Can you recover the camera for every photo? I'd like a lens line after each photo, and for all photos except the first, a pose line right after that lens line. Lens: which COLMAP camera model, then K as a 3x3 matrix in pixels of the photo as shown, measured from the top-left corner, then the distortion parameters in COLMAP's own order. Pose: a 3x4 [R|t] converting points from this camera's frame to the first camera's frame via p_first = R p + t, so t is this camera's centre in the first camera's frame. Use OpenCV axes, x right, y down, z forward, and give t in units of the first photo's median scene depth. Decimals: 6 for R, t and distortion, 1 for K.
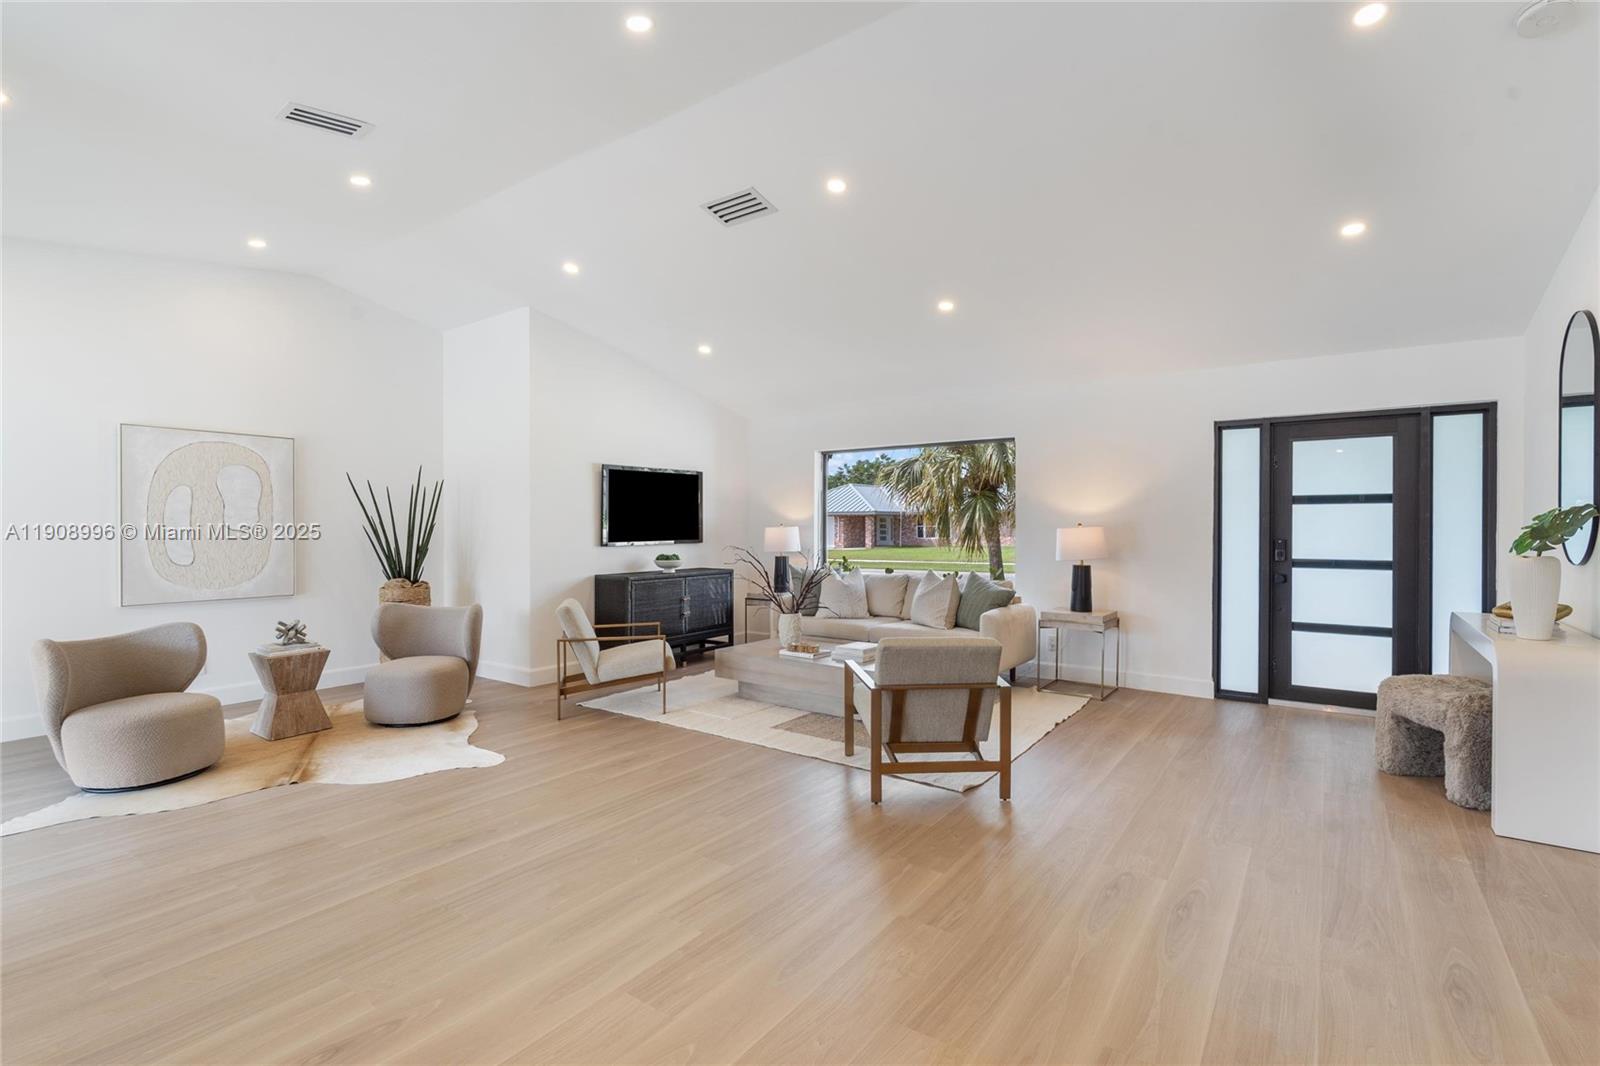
lens RADIAL K [[732.1, 0, 800.0], [0, 732.1, 533.0], [0, 0, 1]] dist [0.002164, 0.000170]
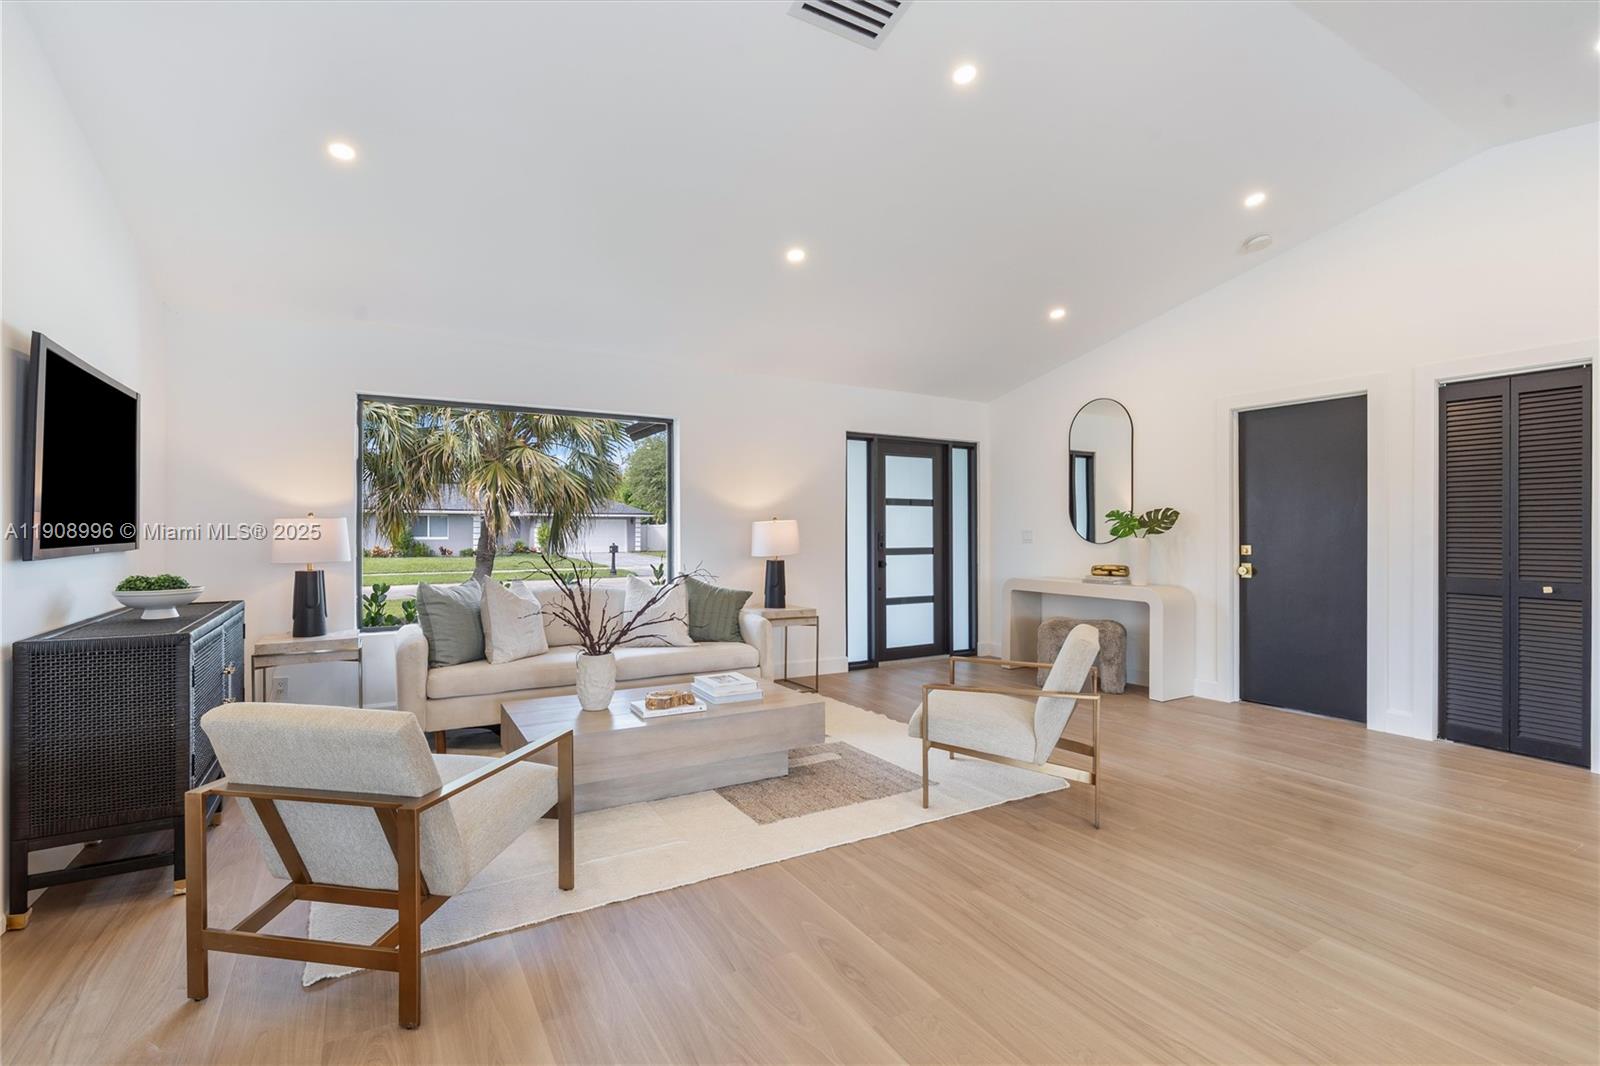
lens RADIAL K [[732.1, 0, 800.0], [0, 732.1, 533.0], [0, 0, 1]] dist [0.002164, 0.000170]
pose [[0.400628, -0.000195, 0.916241, -0.492440], [0.009032, 0.999952, -0.003736, 0.011228], [-0.916196, 0.009772, 0.400611, 0.571390]]
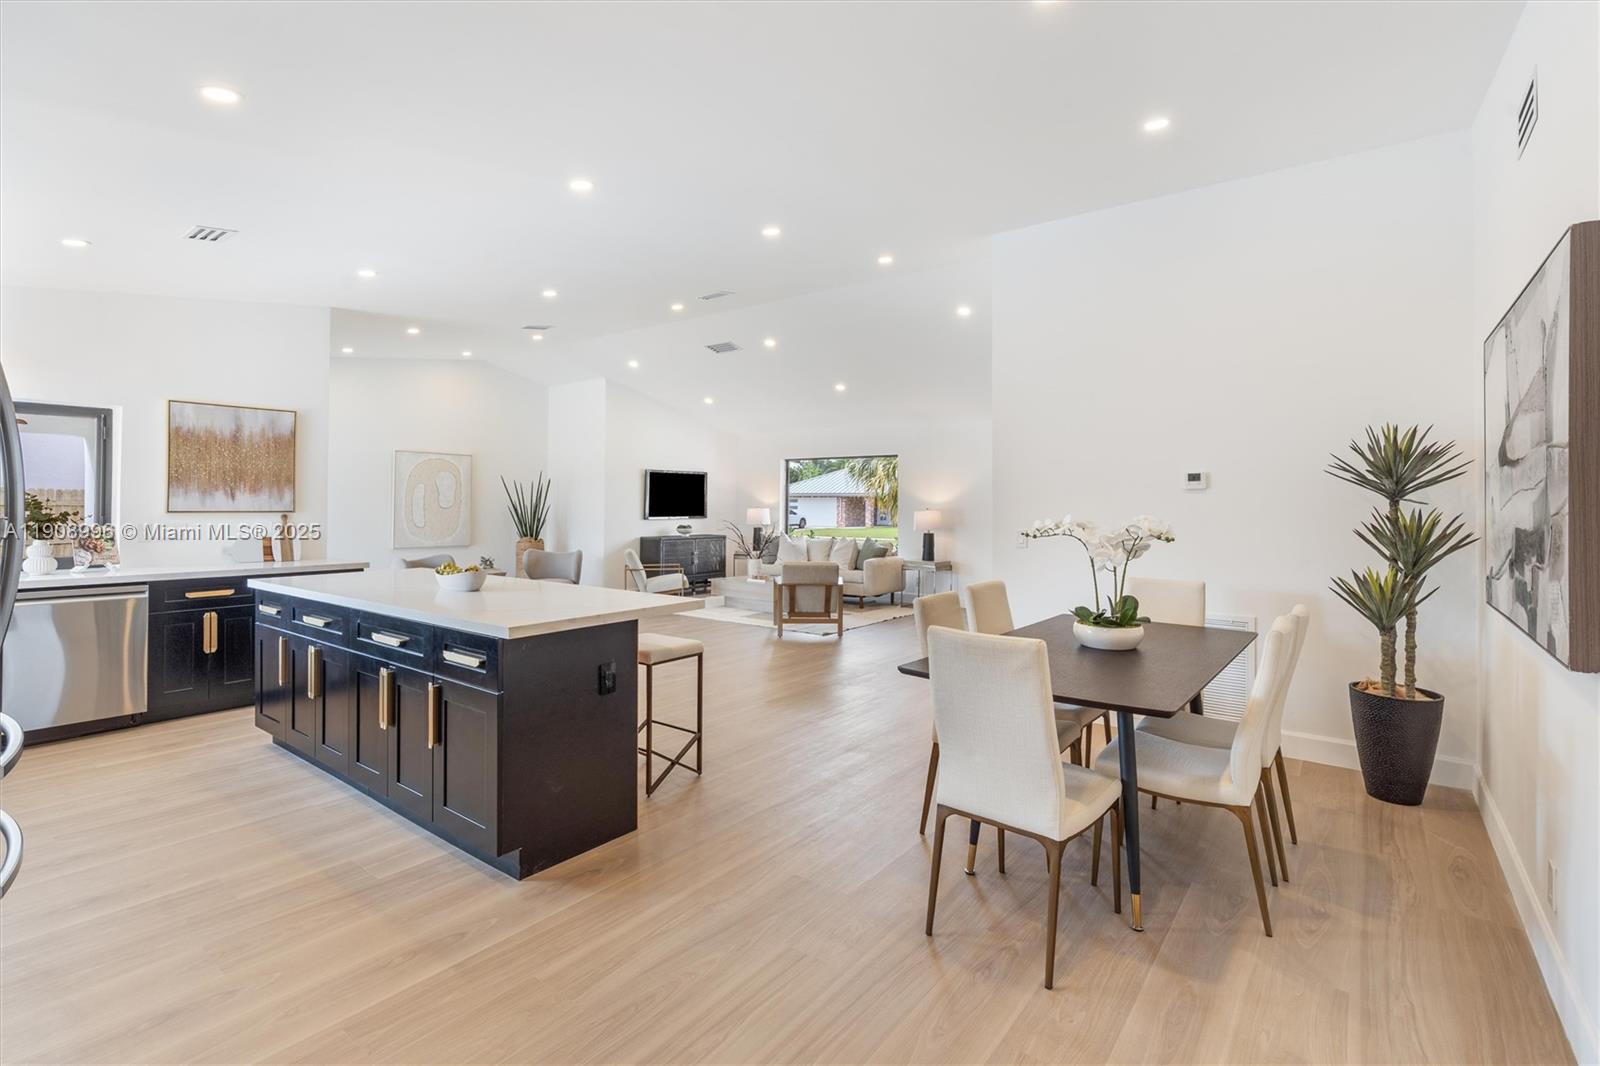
lens RADIAL K [[730.6, 0, 776.4], [0, 730.6, 505.9], [0, 0, 1]] dist [0.001386, 0.000367]
pose [[0.998736, 0.009192, -0.049412, 0.115961], [-0.009624, 0.999918, -0.008507, -0.001120], [0.049330, 0.008972, 0.998742, -0.690399]]
